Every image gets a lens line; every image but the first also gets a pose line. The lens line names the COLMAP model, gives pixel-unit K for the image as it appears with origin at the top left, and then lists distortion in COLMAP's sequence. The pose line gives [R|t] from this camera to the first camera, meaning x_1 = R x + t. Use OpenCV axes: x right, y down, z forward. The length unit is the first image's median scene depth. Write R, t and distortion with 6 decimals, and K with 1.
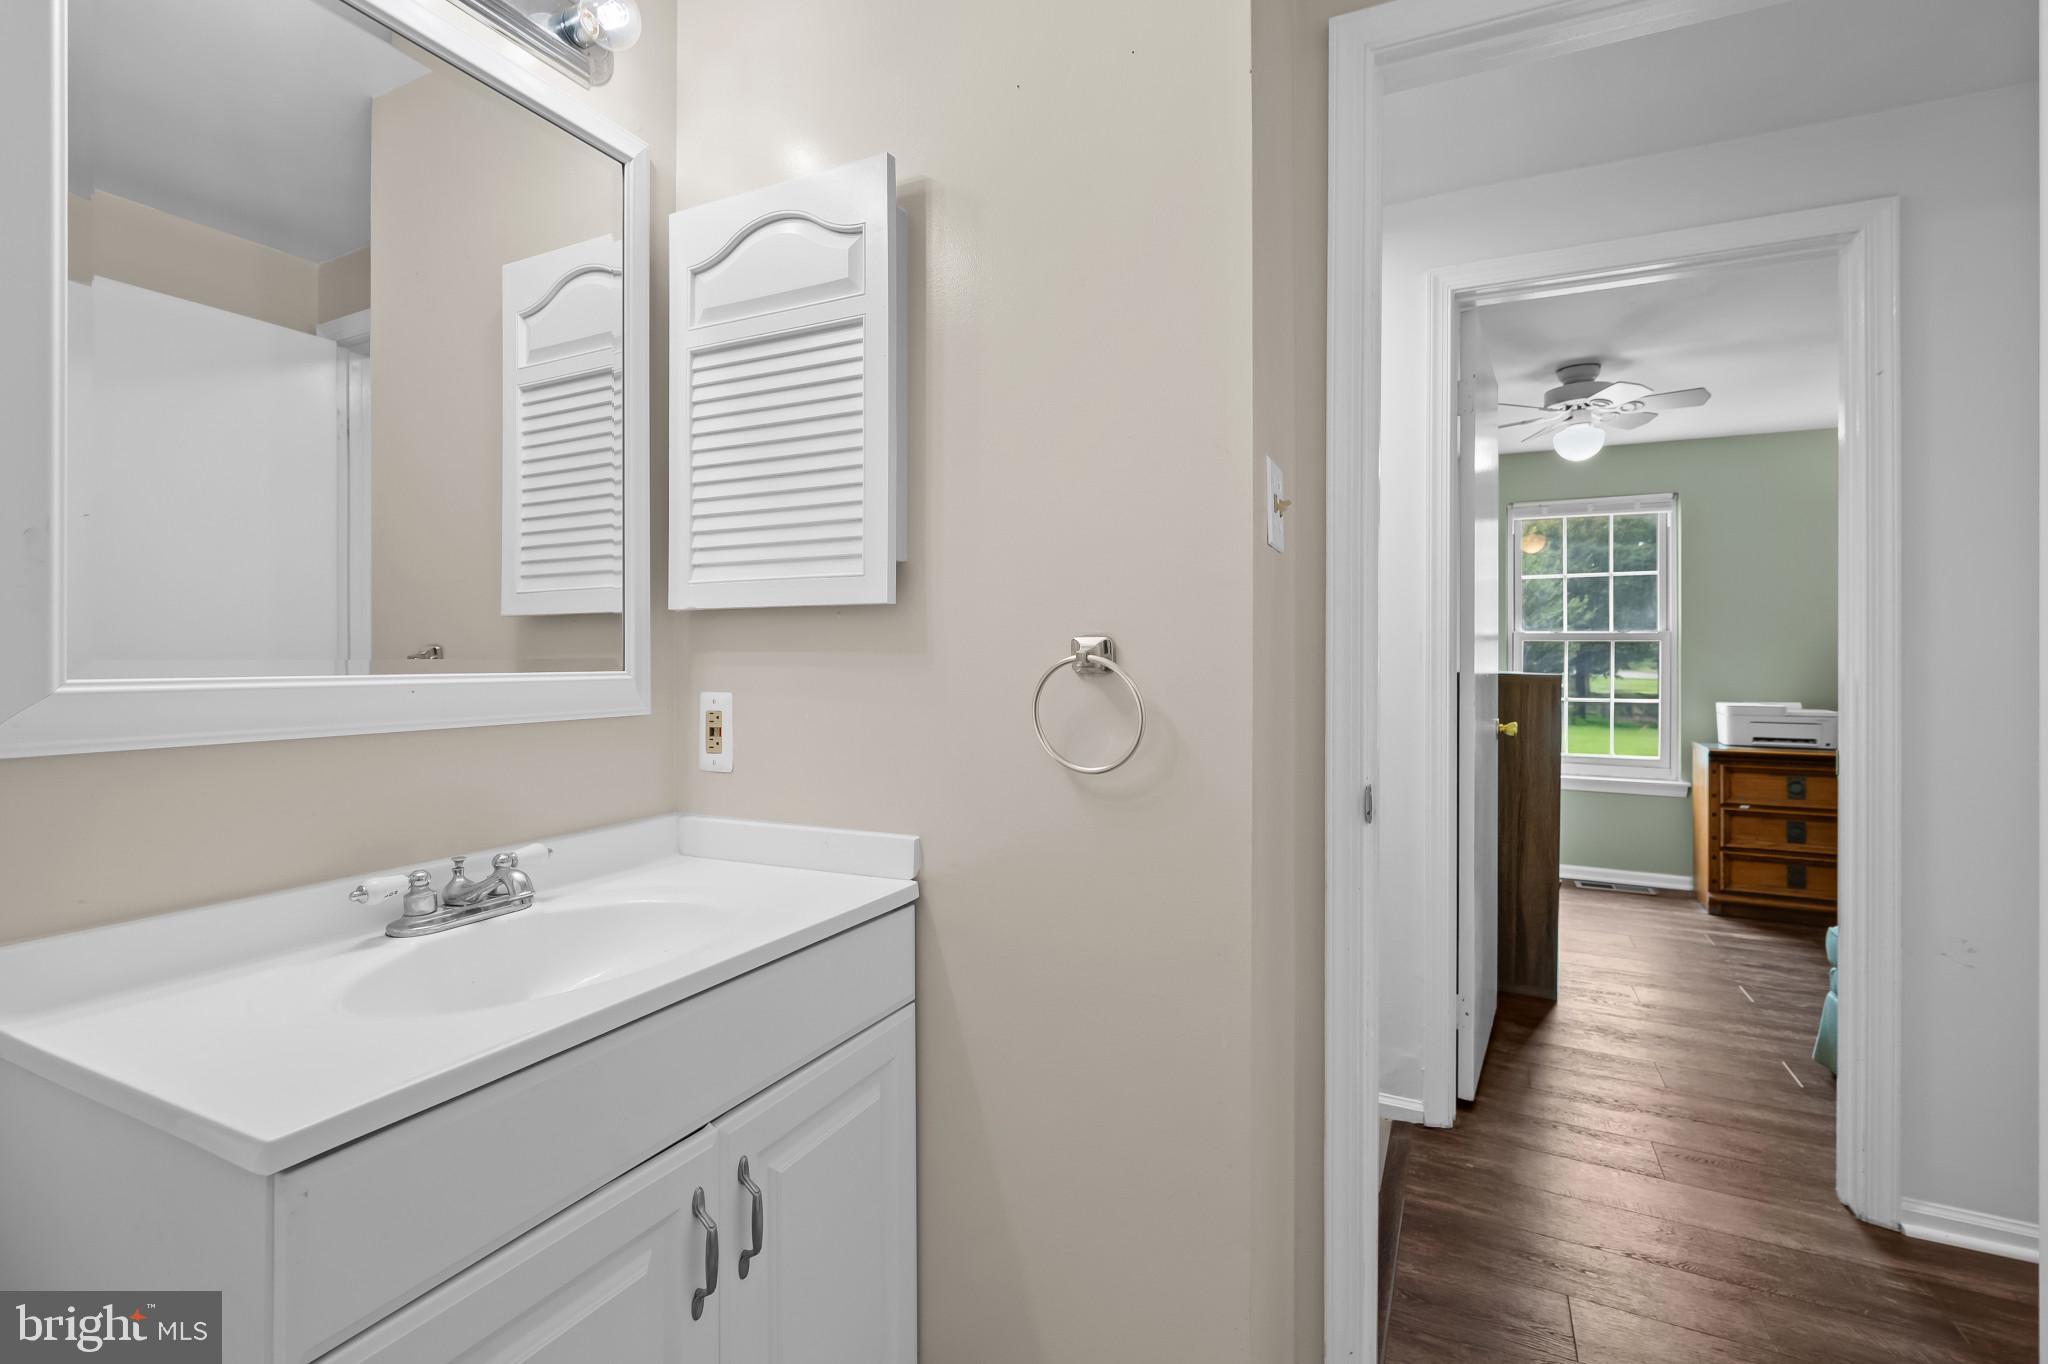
lens RADIAL K [[906.0, 0, 1034.6], [0, 906.0, 660.8], [0, 0, 1]] dist [-0.000462, 0.000911]
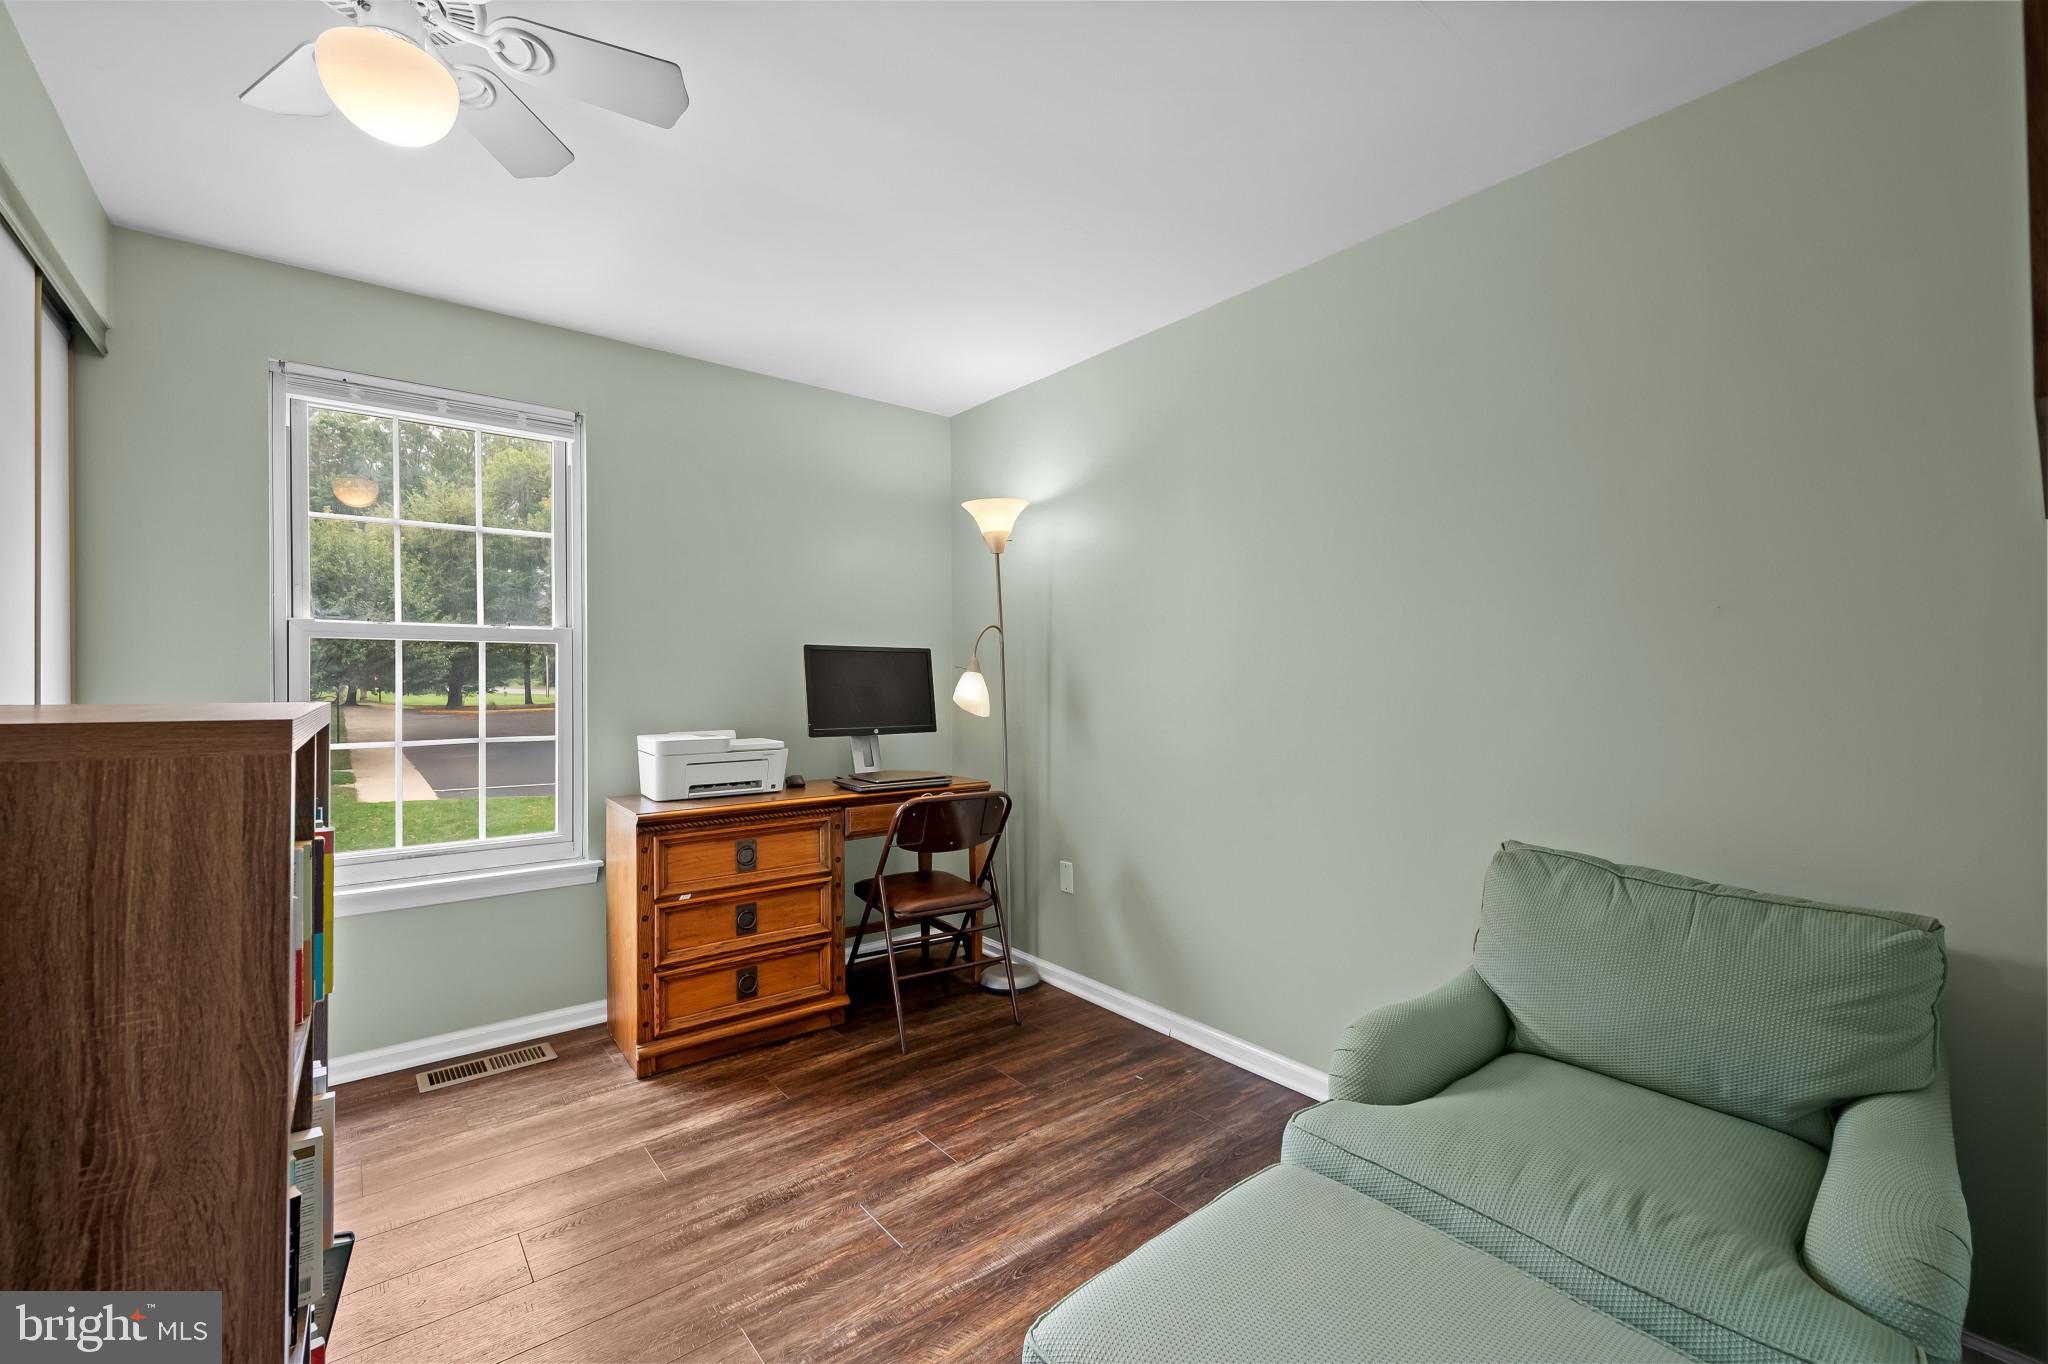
lens RADIAL K [[846.5, 0, 1032.8], [0, 846.5, 681.6], [0, 0, 1]] dist [-0.012619, -0.000466]
pose [[0.417642, -0.004008, 0.908603, 0.325261], [0.006664, 0.999977, 0.001348, 0.007115], [-0.908587, 0.005492, 0.417659, 0.499642]]
